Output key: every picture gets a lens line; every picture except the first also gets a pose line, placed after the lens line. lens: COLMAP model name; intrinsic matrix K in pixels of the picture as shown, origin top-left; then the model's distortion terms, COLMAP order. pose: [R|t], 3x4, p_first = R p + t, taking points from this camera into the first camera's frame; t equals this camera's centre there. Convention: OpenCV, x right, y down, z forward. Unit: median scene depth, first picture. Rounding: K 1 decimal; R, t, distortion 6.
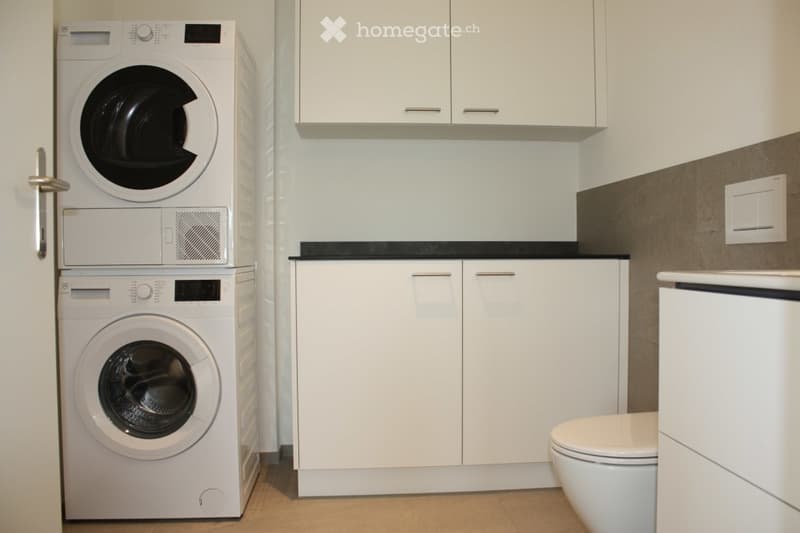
lens RADIAL K [[668.9, 0, 400.0], [0, 668.9, 266.5], [0, 0, 1]] dist [-0.006452, -0.001841]
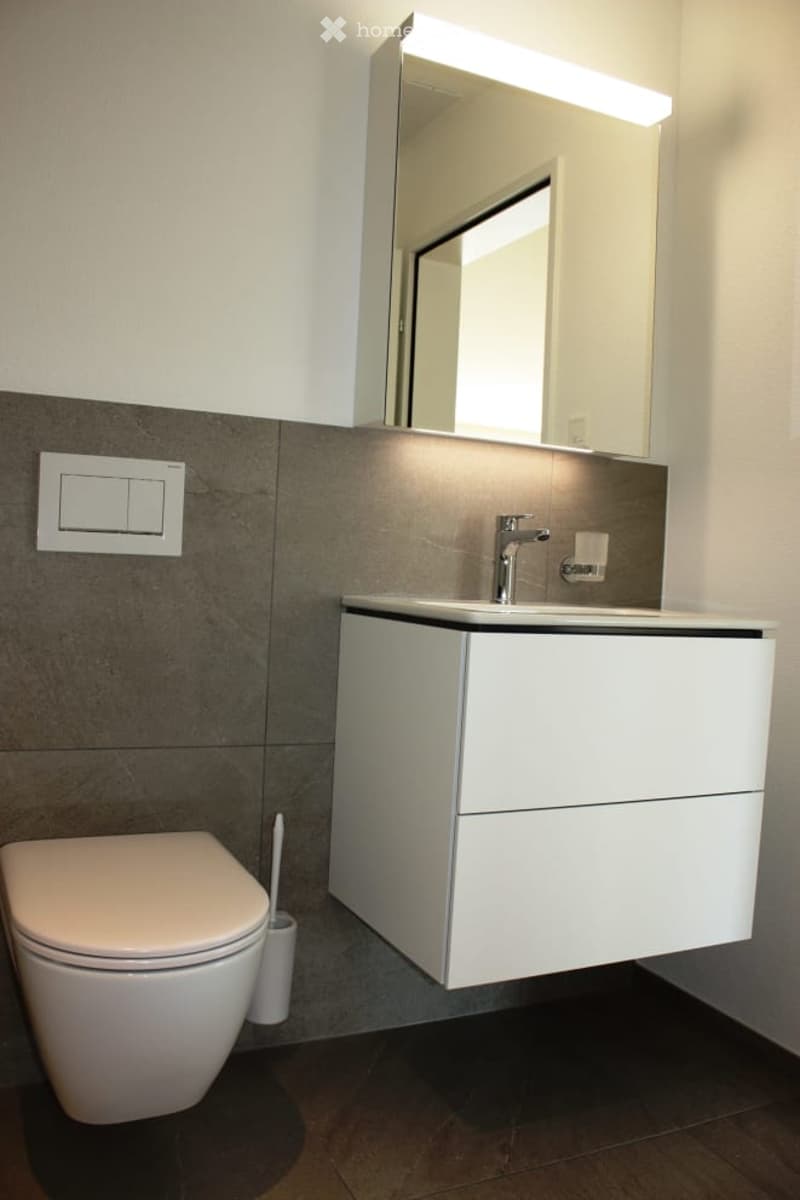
lens RADIAL K [[1003.3, 0, 400.0], [0, 1003.3, 600.0], [0, 0, 1]] dist [-0.006452, -0.001841]
pose [[-0.363250, -0.042333, 0.930729, -0.509609], [-0.023126, 0.999069, 0.036415, -0.034676], [-0.931405, -0.008296, -0.363891, 1.162394]]
